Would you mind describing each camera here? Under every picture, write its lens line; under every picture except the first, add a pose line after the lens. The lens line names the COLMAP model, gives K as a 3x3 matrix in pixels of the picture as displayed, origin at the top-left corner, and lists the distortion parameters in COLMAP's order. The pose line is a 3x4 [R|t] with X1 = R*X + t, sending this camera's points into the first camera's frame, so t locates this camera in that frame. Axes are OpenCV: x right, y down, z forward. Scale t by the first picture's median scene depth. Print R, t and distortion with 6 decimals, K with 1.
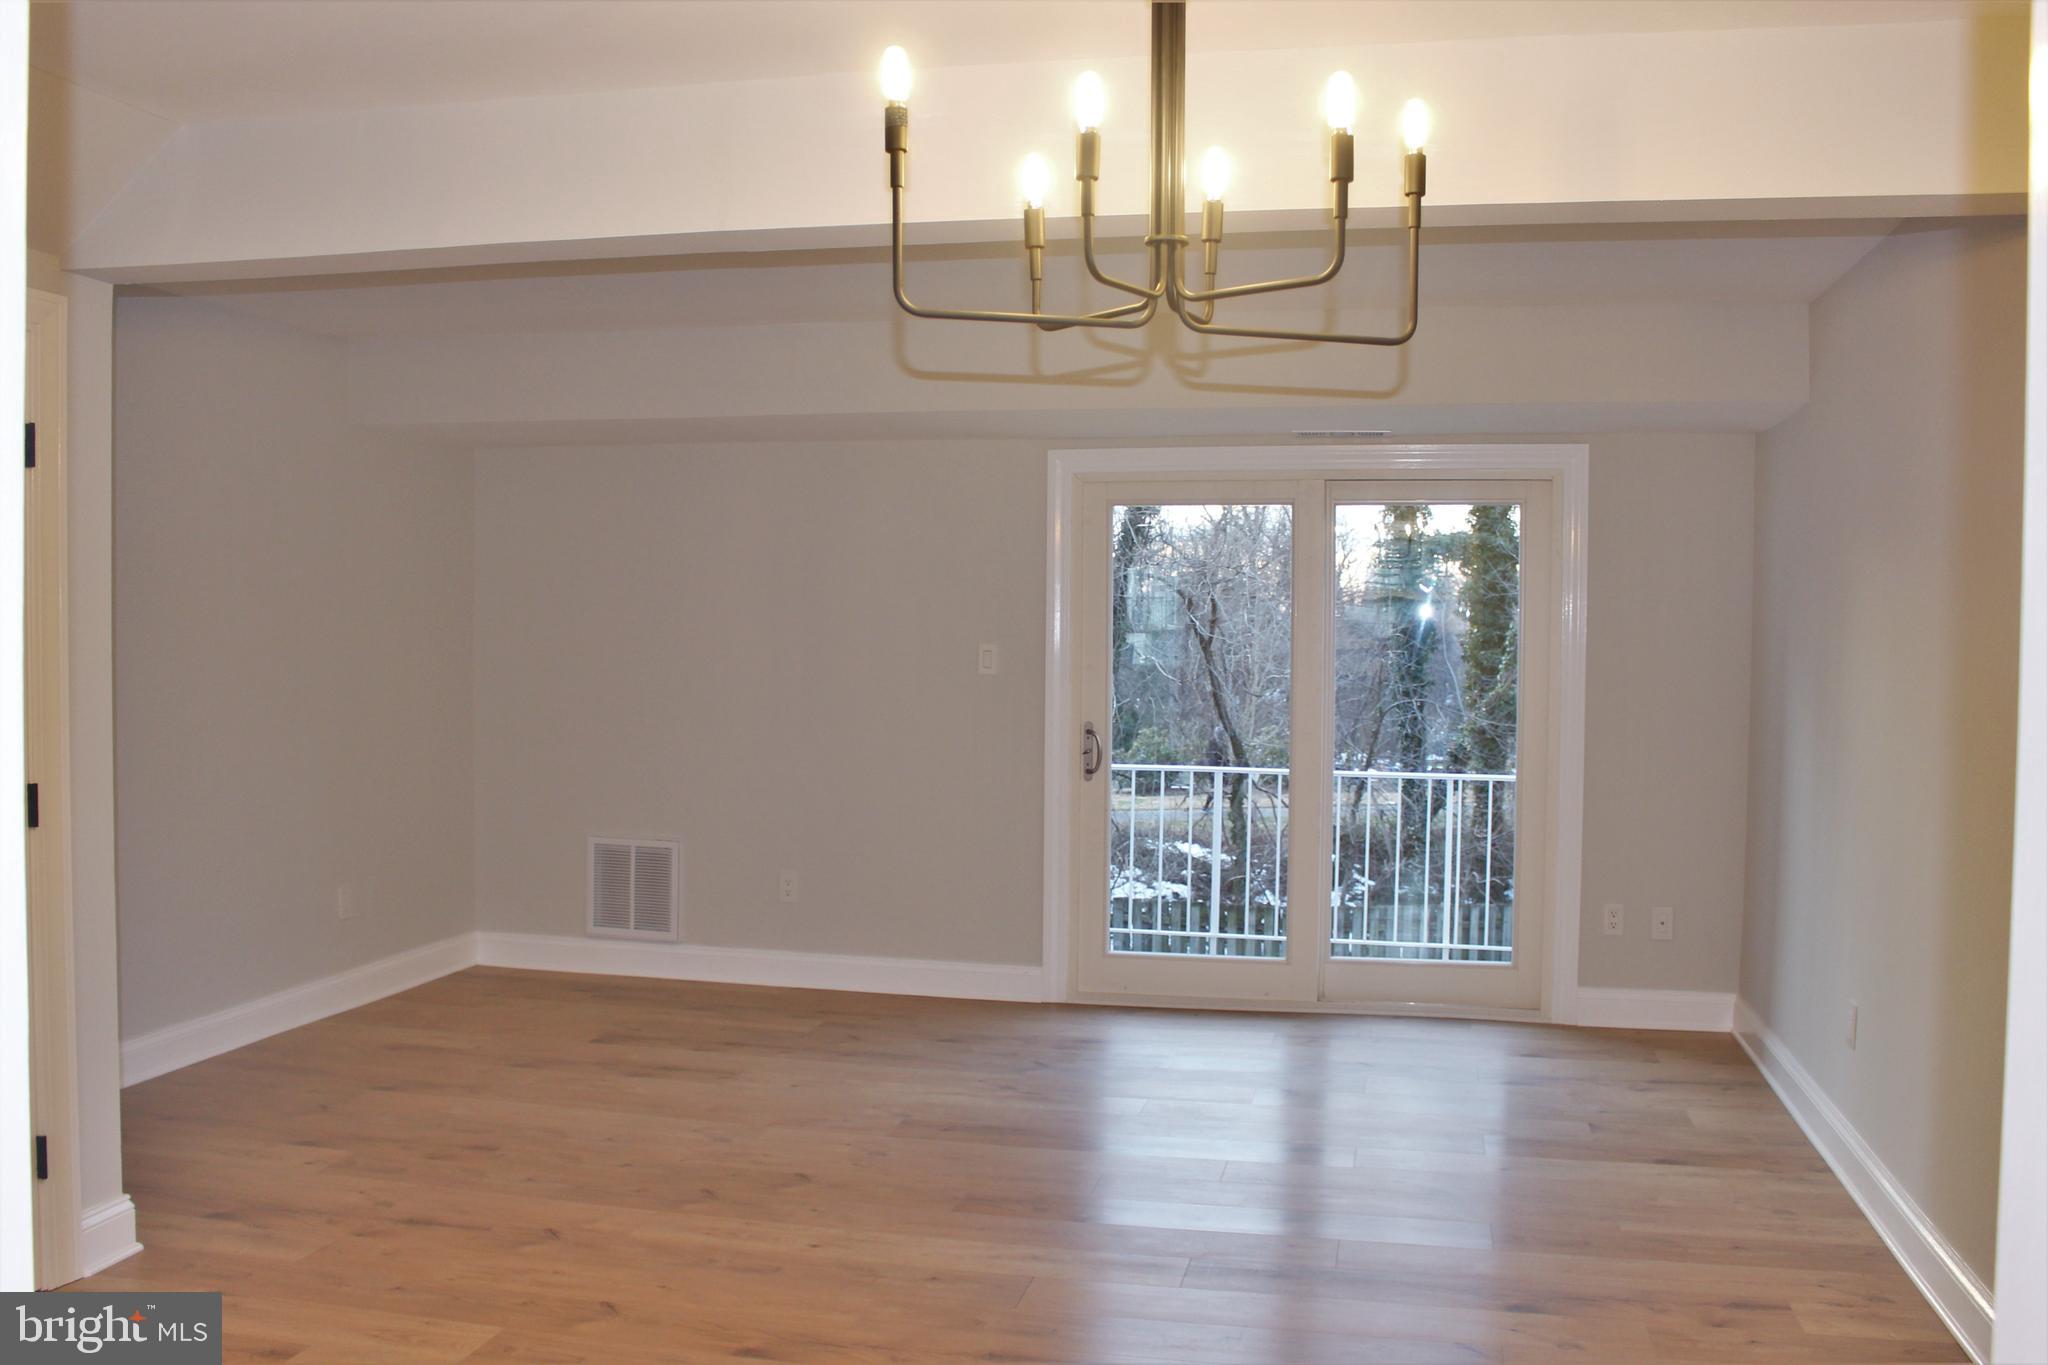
lens RADIAL K [[1707.7, 0, 1034.8], [0, 1707.7, 680.8], [0, 0, 1]] dist [-0.004734, 0.006924]
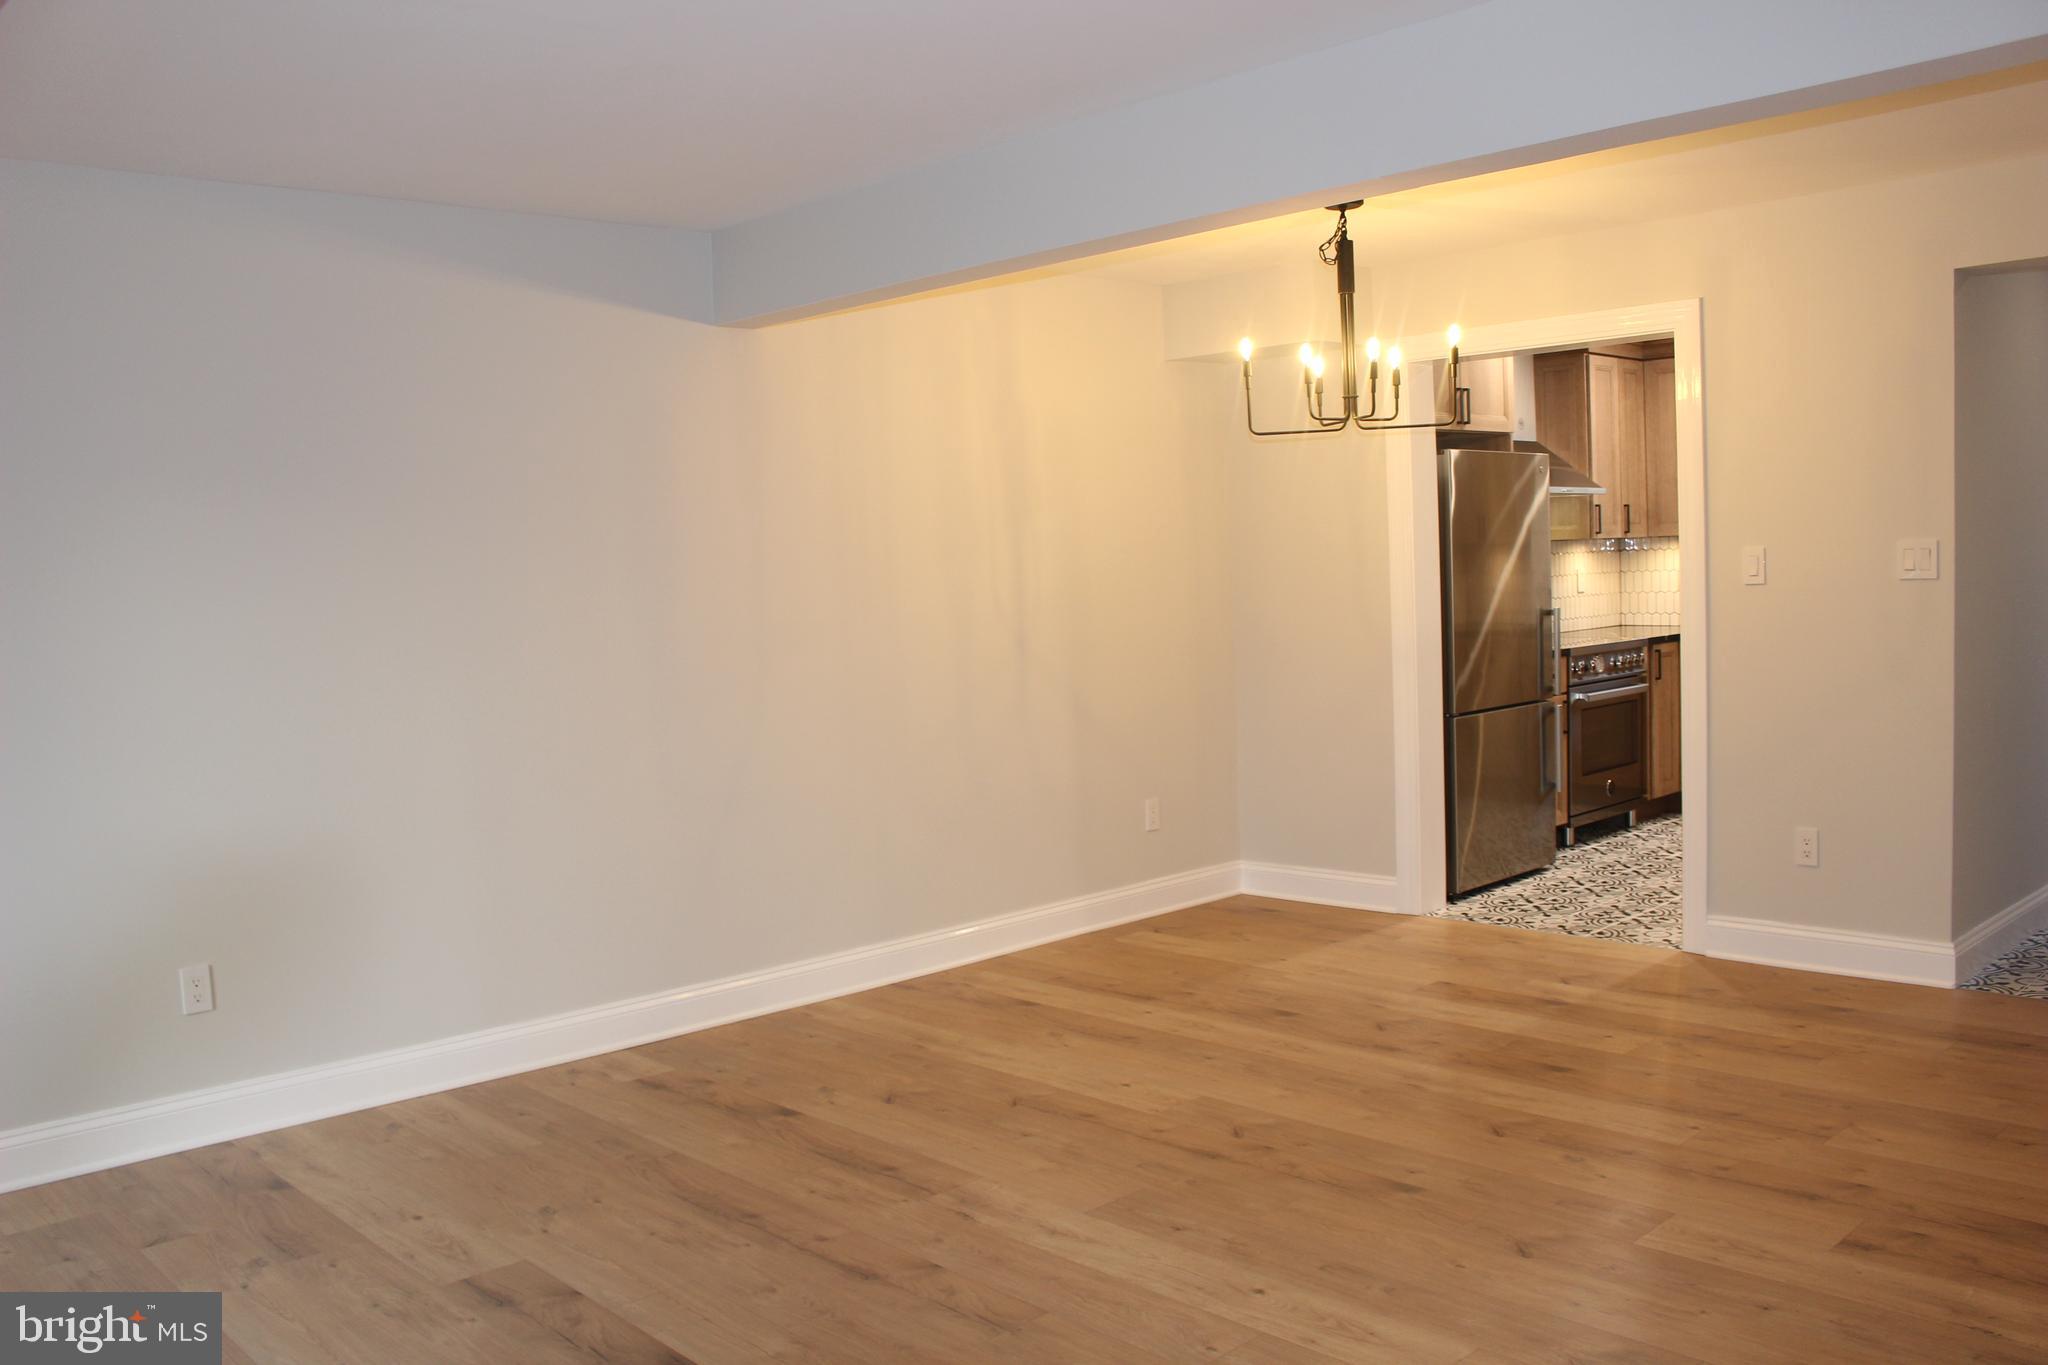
lens RADIAL K [[1707.7, 0, 1024.7], [0, 1707.7, 684.0], [0, 0, 1]] dist [-0.004734, 0.006924]
pose [[-0.821016, -0.019110, 0.570585, -0.407225], [0.040601, 0.994955, 0.091744, -0.033328], [-0.569459, 0.098489, -0.816098, 1.388711]]
